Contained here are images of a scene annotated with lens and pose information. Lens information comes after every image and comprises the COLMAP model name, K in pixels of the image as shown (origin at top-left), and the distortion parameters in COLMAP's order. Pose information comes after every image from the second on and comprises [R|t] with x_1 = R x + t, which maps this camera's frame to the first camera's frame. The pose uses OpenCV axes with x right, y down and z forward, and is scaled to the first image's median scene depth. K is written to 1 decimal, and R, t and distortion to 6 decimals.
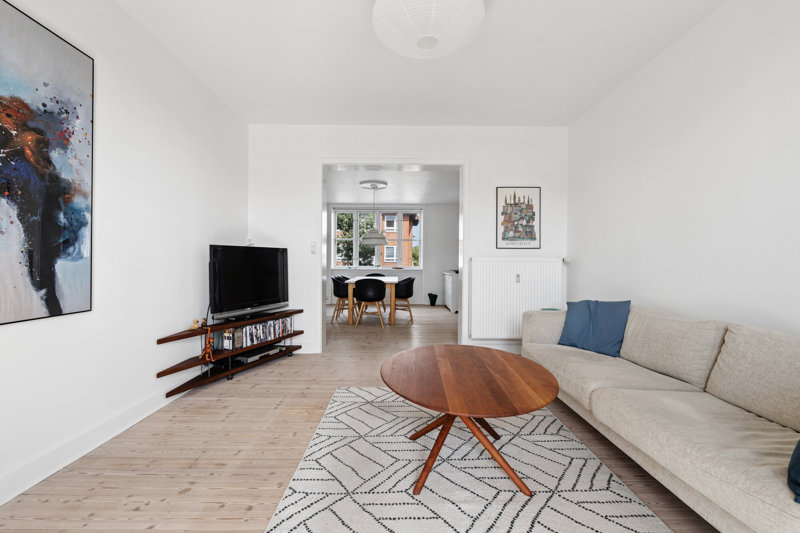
lens RADIAL K [[353.7, 0, 402.0], [0, 353.7, 264.8], [0, 0, 1]] dist [0.001534, -0.000243]
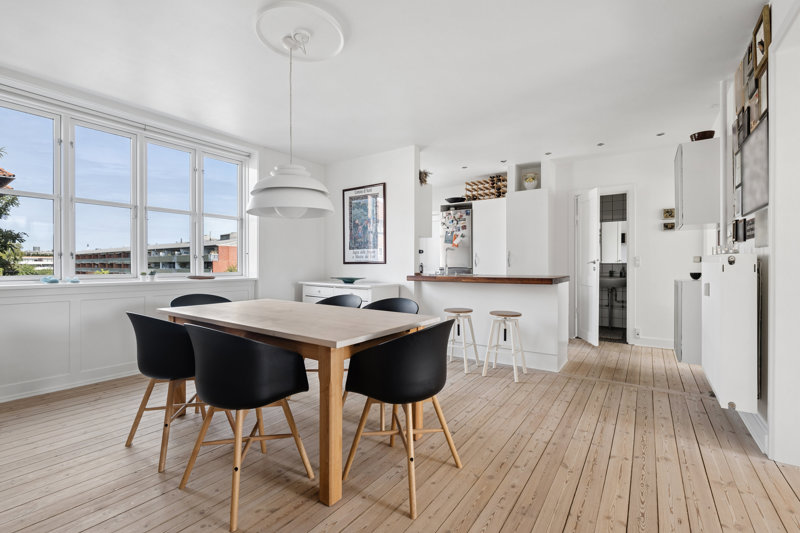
lens RADIAL K [[353.7, 0, 402.0], [0, 353.7, 264.8], [0, 0, 1]] dist [0.001534, -0.000243]
pose [[0.579641, -0.005767, 0.814852, -0.246128], [0.009888, 0.999951, 0.000043, -0.004388], [-0.814812, 0.008032, 0.579670, 0.589337]]
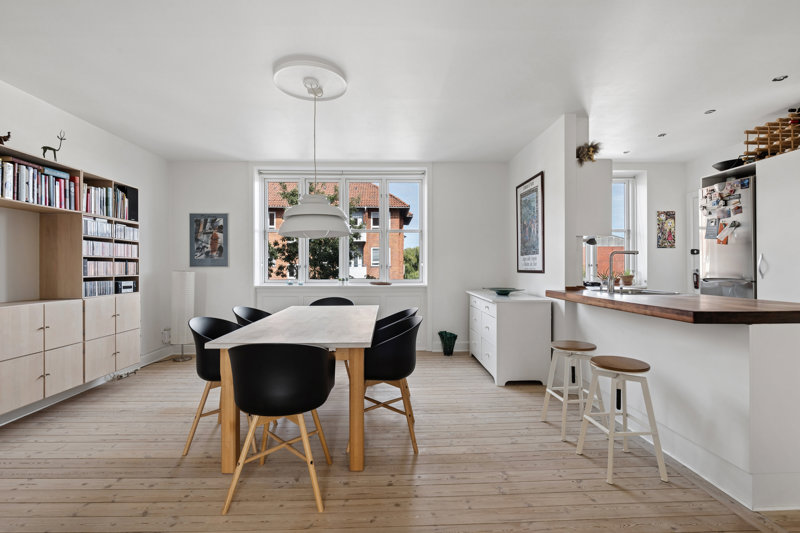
lens RADIAL K [[369.5, 0, 400.0], [0, 369.5, 266.5], [0, 0, 1]] dist [0.000151, -0.000067]
pose [[0.999723, -0.009386, 0.021596, 0.004993], [0.009508, 0.999939, -0.005560, -0.013879], [-0.021542, 0.005764, 0.999751, 0.475426]]
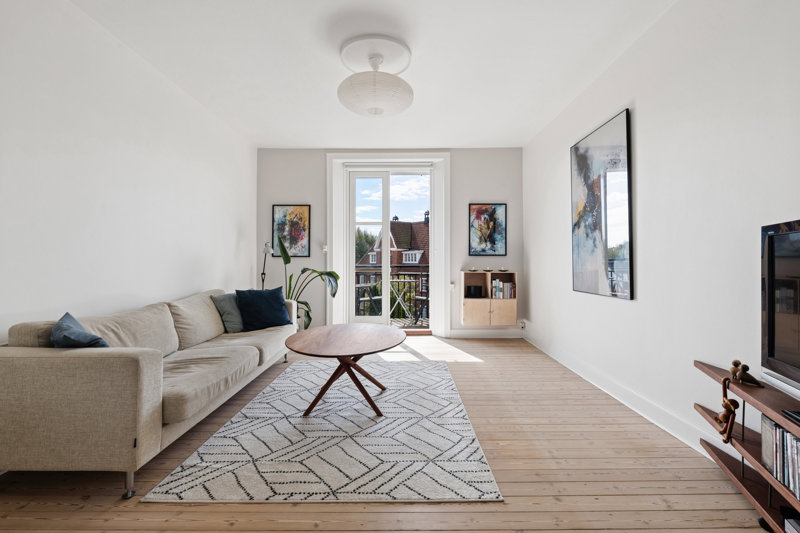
lens RADIAL K [[353.7, 0, 402.0], [0, 353.7, 264.8], [0, 0, 1]] dist [0.001534, -0.000243]
pose [[-0.999933, -0.007662, 0.008690, -0.012110], [-0.007610, 0.999953, 0.005954, -0.000214], [-0.008735, 0.005887, -0.999945, 0.547256]]
